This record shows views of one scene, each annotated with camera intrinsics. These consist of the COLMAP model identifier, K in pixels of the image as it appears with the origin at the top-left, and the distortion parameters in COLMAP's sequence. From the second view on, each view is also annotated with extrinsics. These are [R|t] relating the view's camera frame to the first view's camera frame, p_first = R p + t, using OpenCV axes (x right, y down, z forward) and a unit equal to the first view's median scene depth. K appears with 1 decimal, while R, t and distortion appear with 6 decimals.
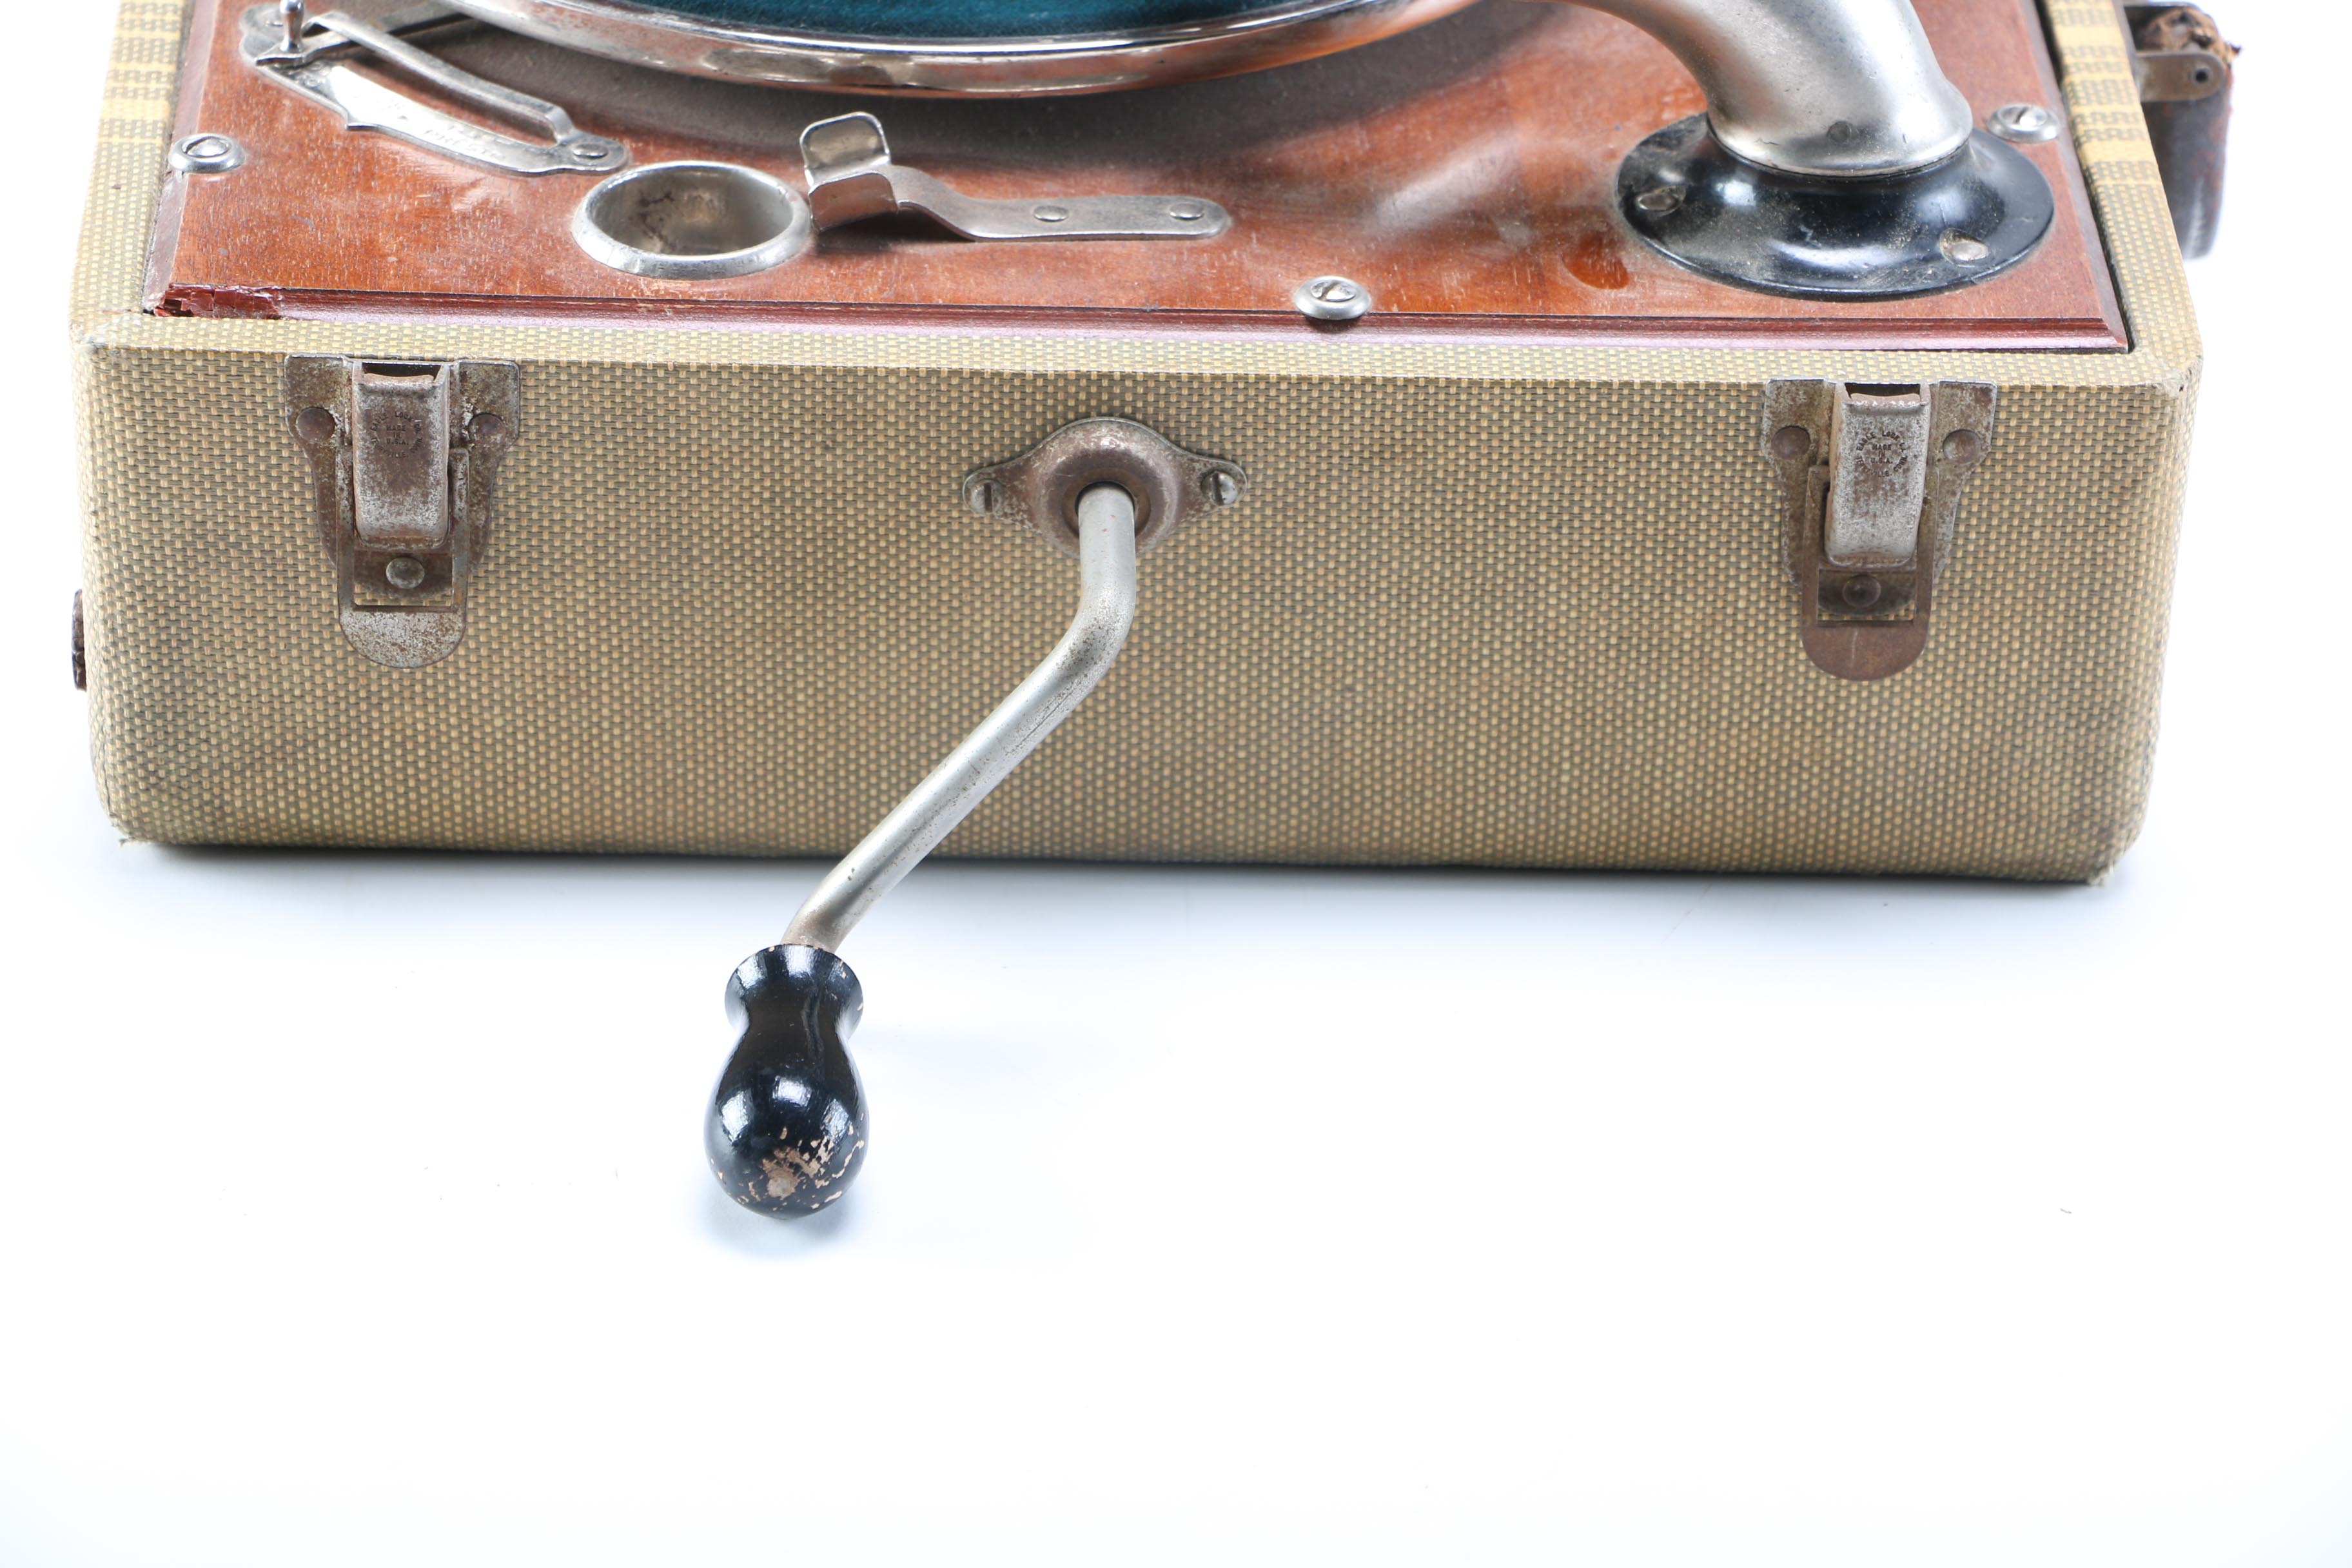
lens RADIAL K [[8335.2, 0, 1176.0], [0, 8335.2, 784.0], [0, 0, 1]] dist [0.654775, 2.298825]
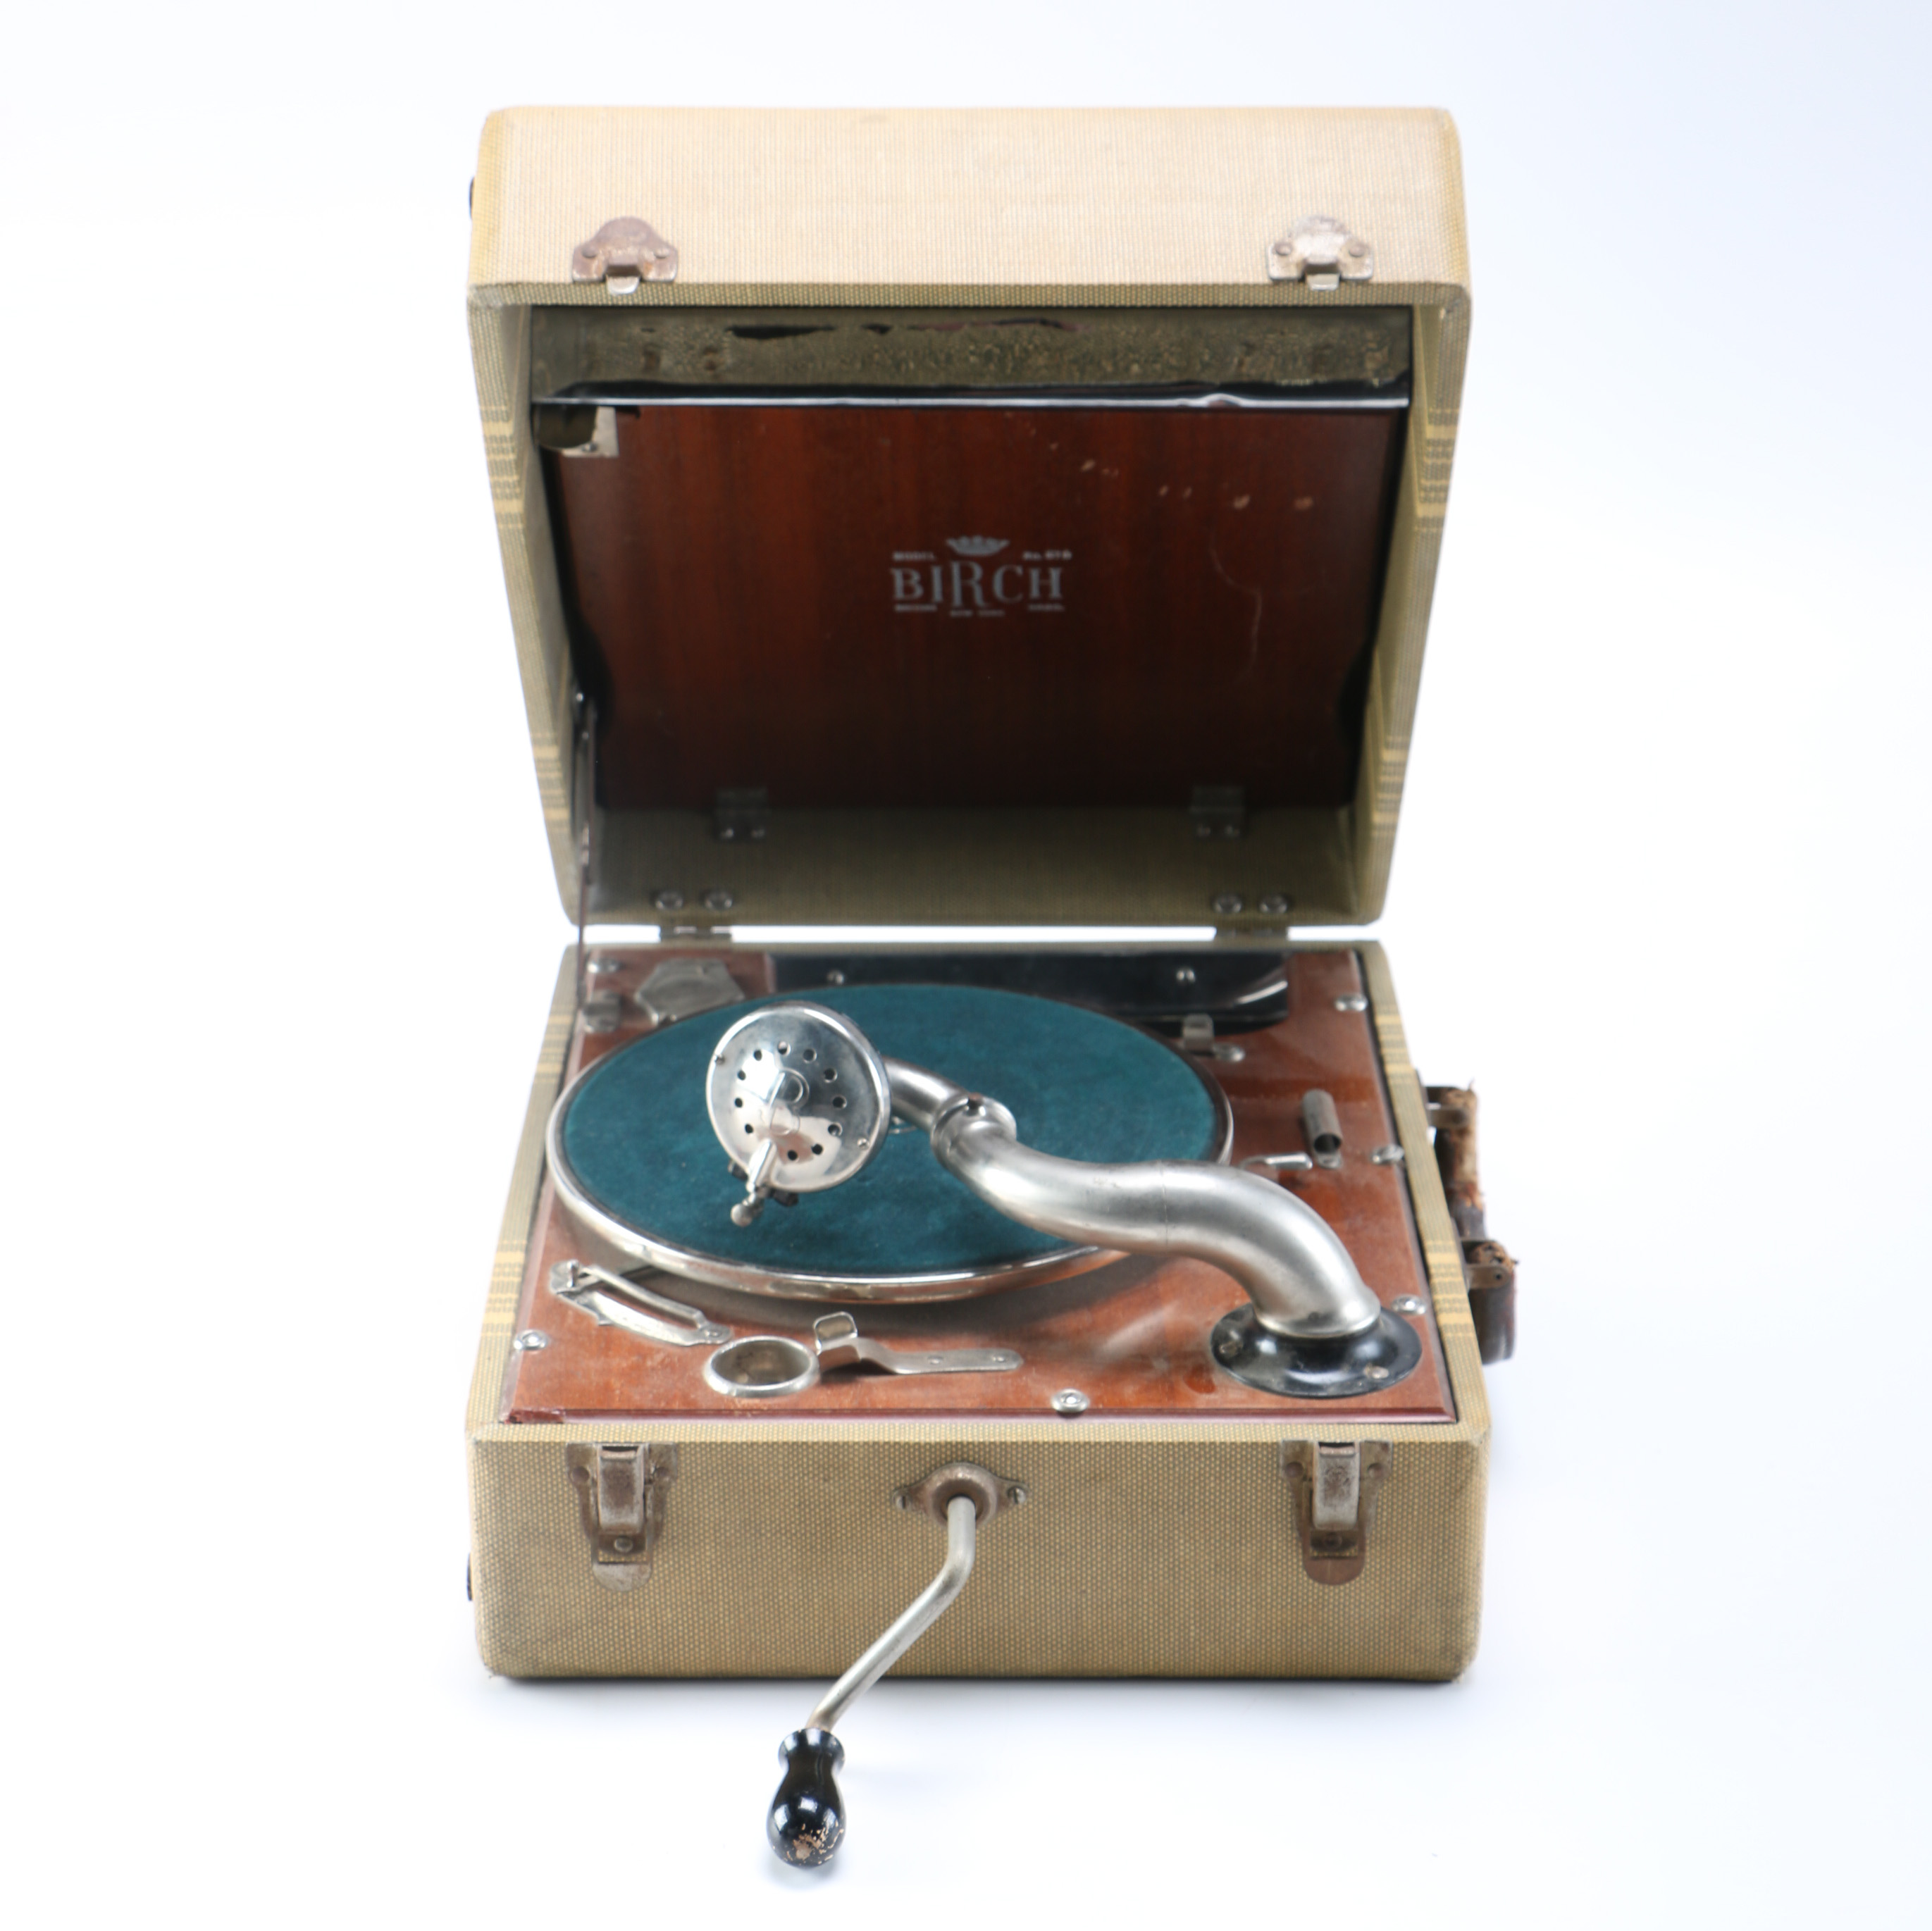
lens RADIAL K [[4682.5, 0, 966.0], [0, 4682.5, 965.5], [0, 0, 1]] dist [0.224672, -0.055360]
pose [[0.999199, -0.020431, -0.034422, 0.035036], [0.016550, 0.993850, -0.109489, -0.038650], [0.036448, 0.108831, 0.993392, -0.162394]]
